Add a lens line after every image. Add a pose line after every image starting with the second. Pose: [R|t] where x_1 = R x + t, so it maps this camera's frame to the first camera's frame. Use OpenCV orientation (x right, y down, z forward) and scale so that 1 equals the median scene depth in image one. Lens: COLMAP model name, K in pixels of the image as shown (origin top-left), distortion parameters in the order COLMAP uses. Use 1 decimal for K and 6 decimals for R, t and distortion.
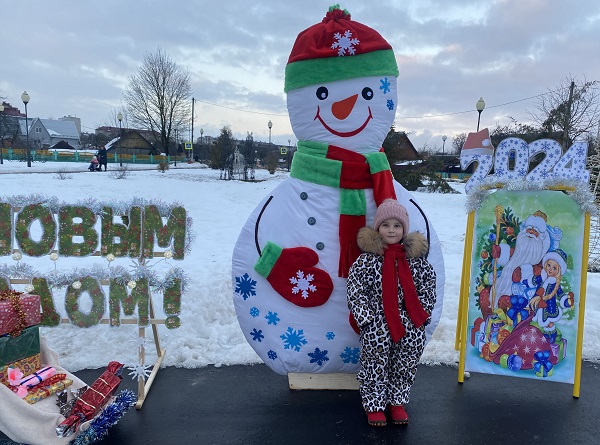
lens RADIAL K [[497.5, 0, 300.9], [0, 497.5, 232.9], [0, 0, 1]] dist [0.032921, -0.103740]
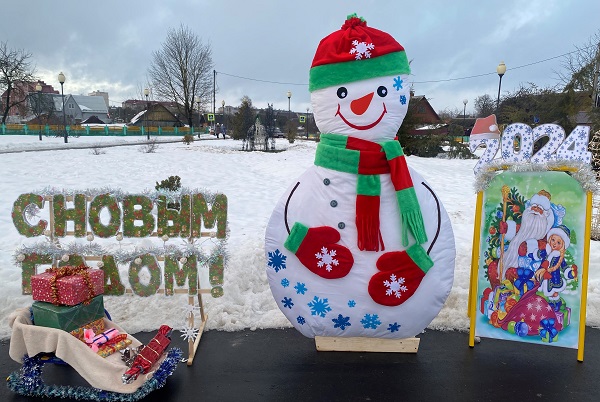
lens RADIAL K [[491.2, 0, 279.0], [0, 491.2, 200.5], [0, 0, 1]] dist [0.038372, -0.079829]
pose [[0.996427, -0.013520, -0.083371, -0.009557], [0.013867, 0.999897, 0.003580, -0.035489], [0.083314, -0.004723, 0.996512, -0.131661]]
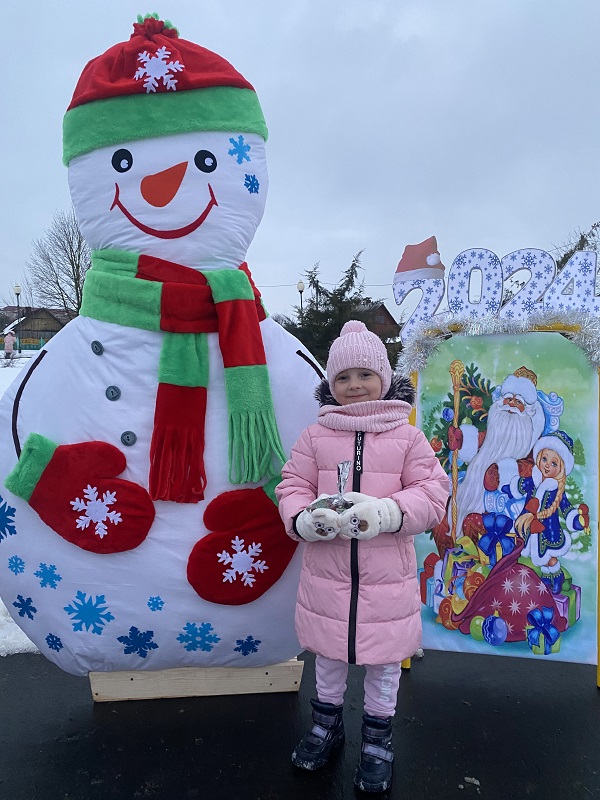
lens RADIAL K [[614.7, 0, 300.0], [0, 614.7, 400.0], [0, 0, 1]] dist [-0.007025, -0.008769]
pose [[0.997945, -0.030513, 0.056343, 0.180597], [0.033406, 0.998133, -0.051136, 0.023999], [-0.054677, 0.052914, 0.997101, 0.305261]]
